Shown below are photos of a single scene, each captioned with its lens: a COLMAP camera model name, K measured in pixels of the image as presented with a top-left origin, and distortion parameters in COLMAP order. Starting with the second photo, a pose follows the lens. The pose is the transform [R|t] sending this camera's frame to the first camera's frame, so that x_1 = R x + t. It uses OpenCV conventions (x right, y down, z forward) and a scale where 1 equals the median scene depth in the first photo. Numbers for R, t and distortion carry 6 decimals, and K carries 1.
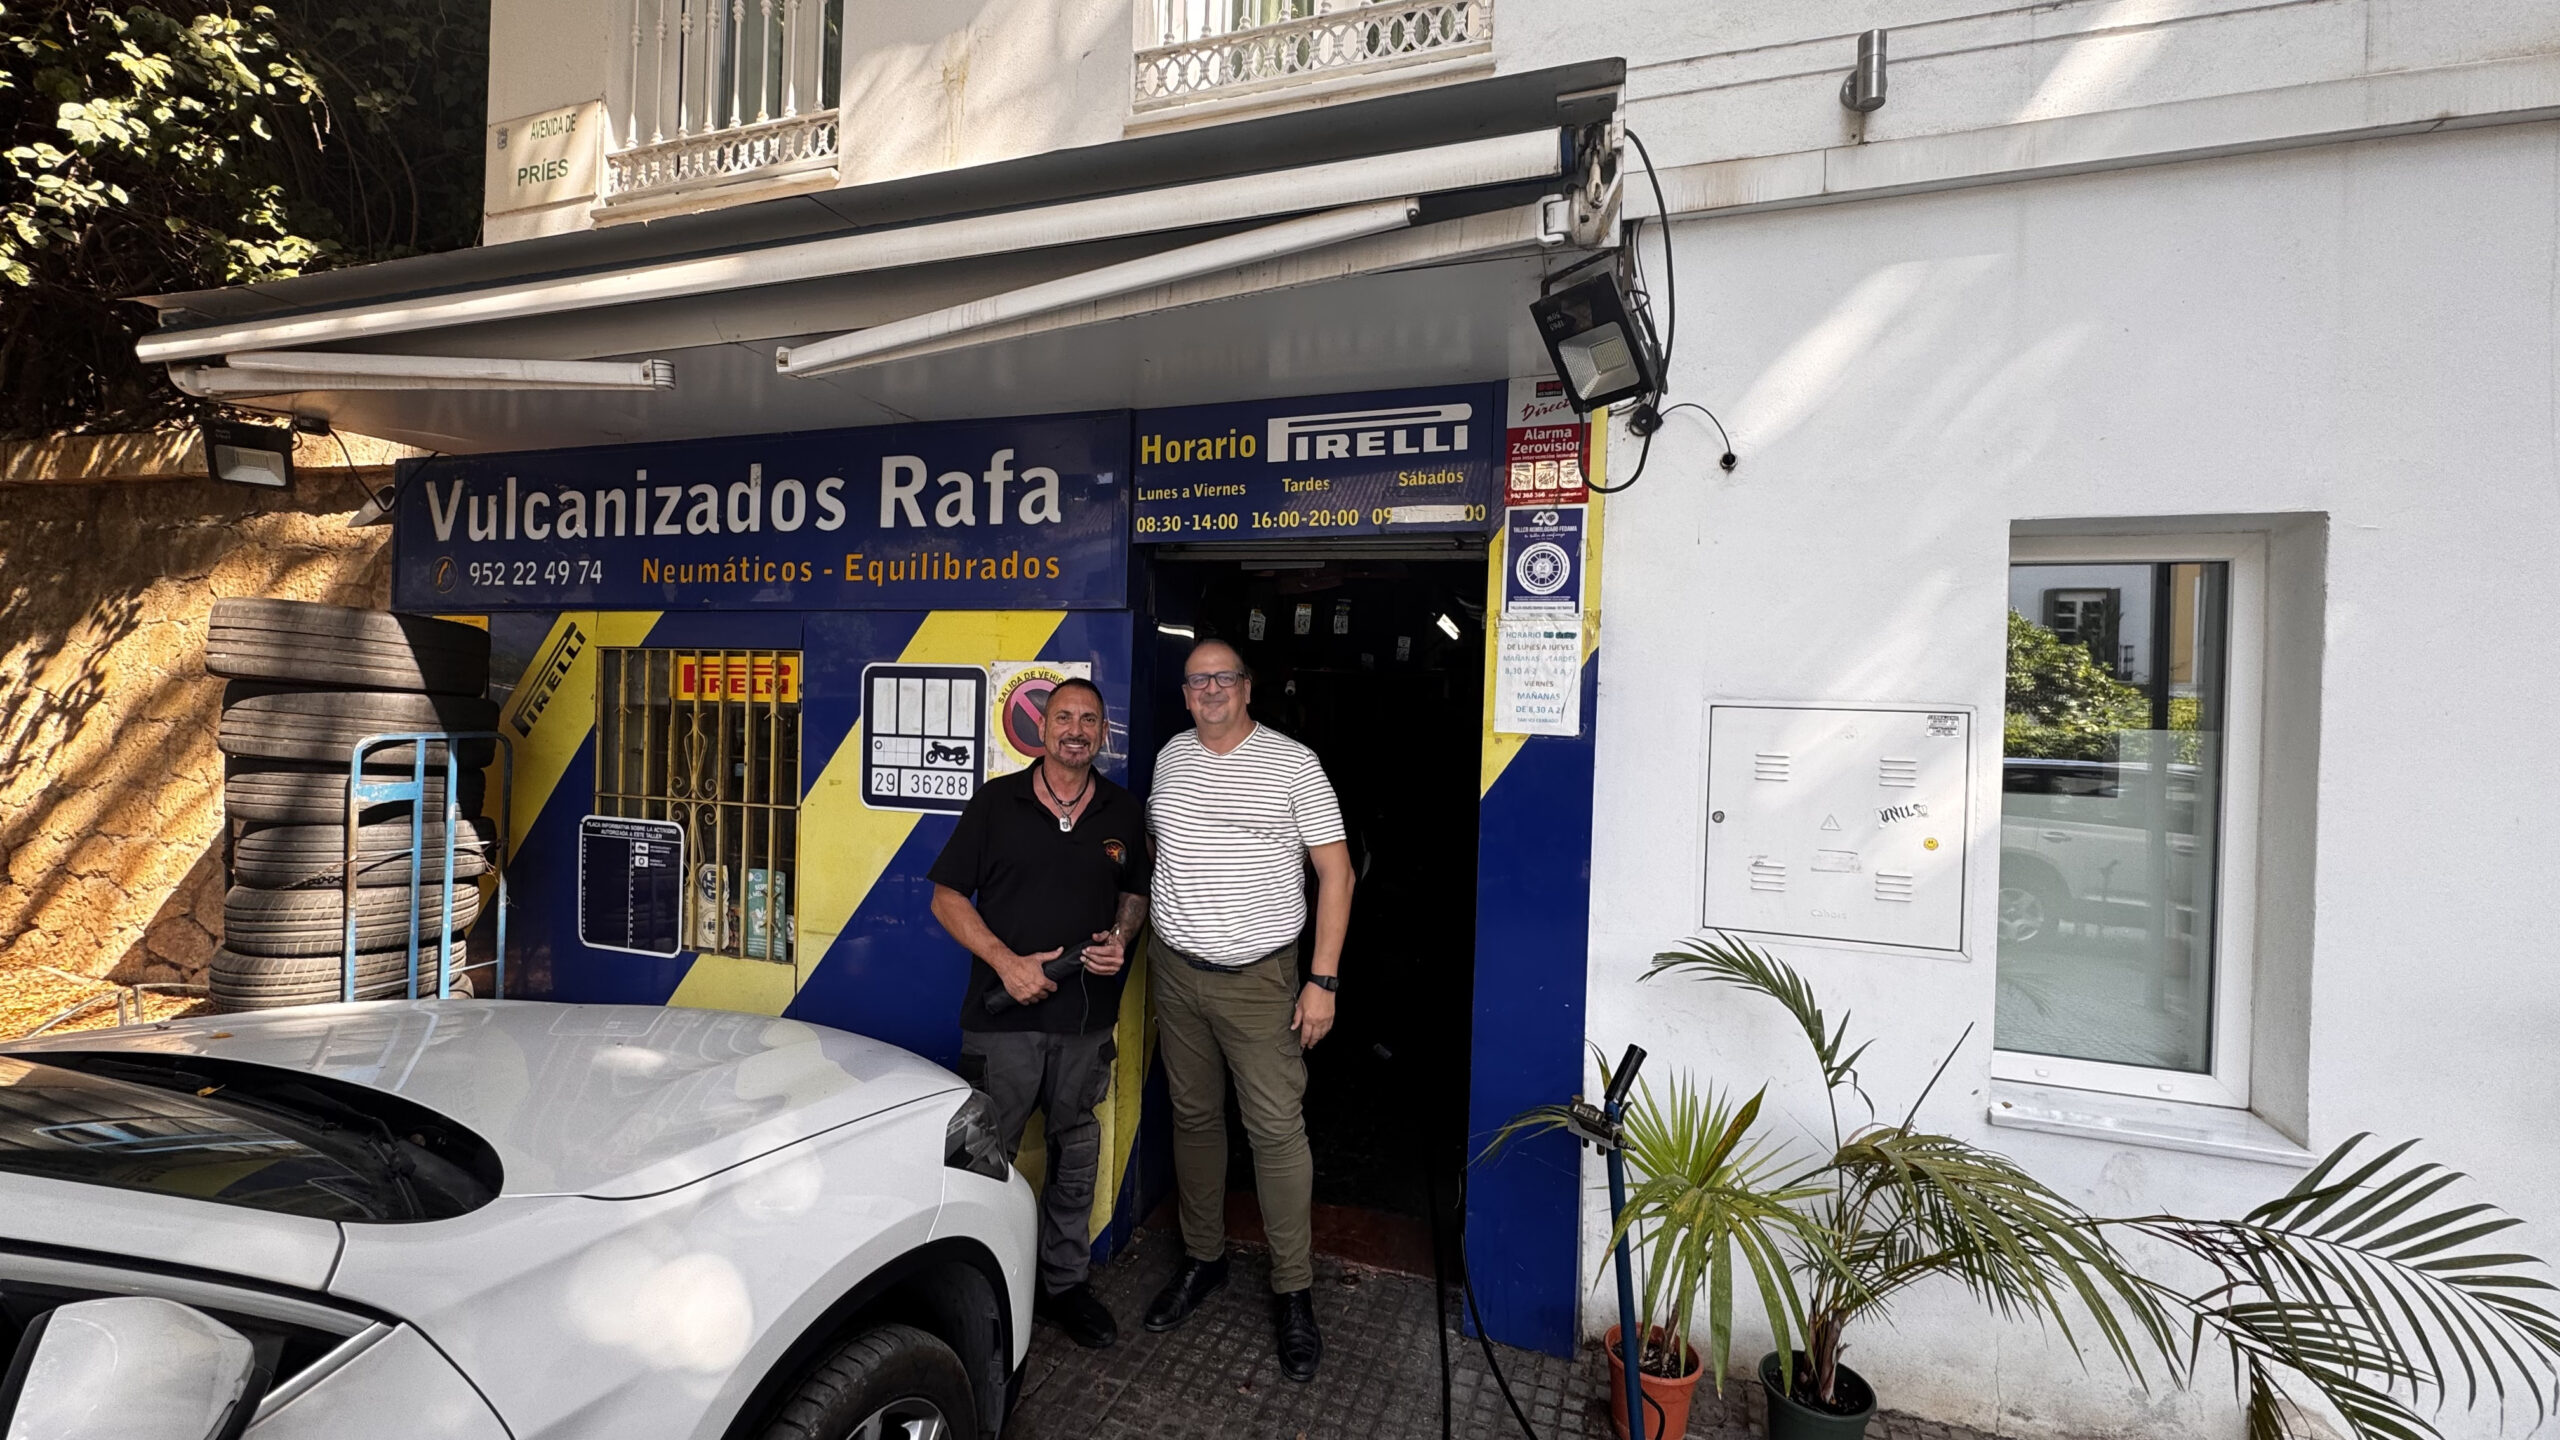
lens RADIAL K [[1043.2, 0, 1286.6], [0, 1043.2, 715.6], [0, 0, 1]] dist [0.000514, 0.000012]
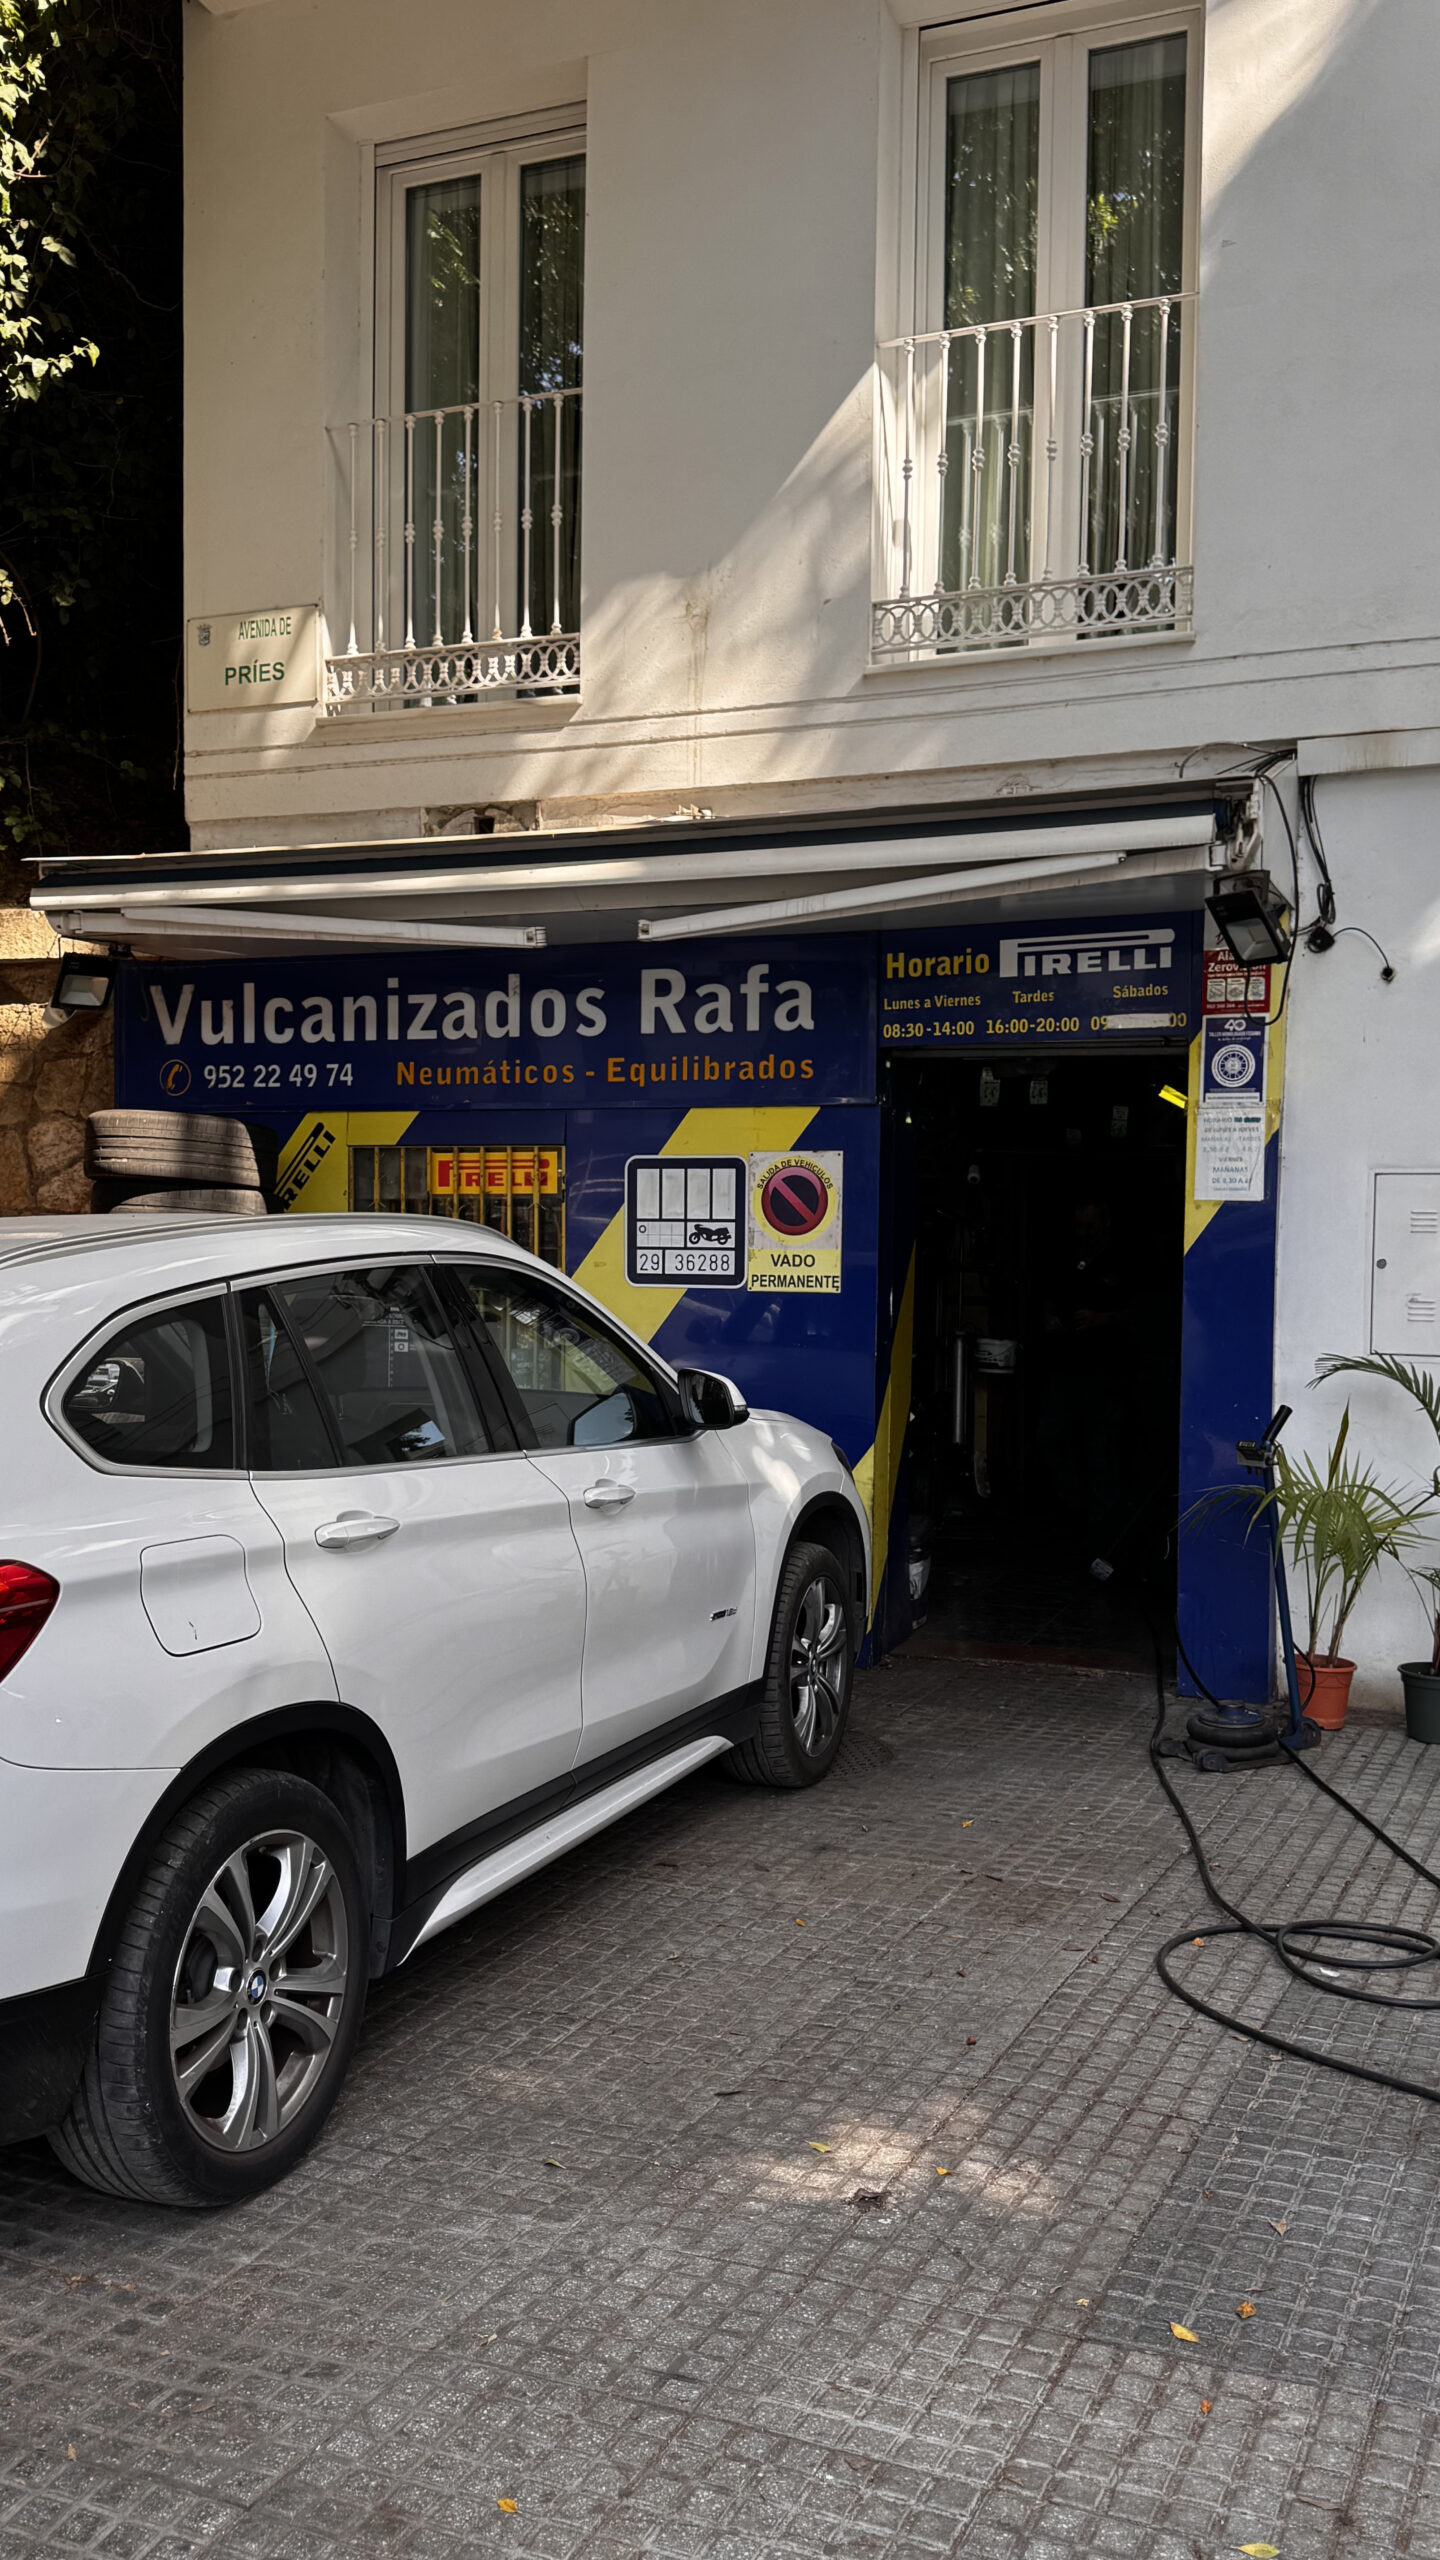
lens RADIAL K [[2176.5, 0, 715.3], [0, 2176.5, 1304.7], [0, 0, 1]] dist [0.135836, -0.009979]
pose [[0.997191, -0.017264, -0.072880, -0.152046], [0.019244, 0.999462, 0.026544, 0.050844], [0.072382, -0.027872, 0.996987, -1.382380]]
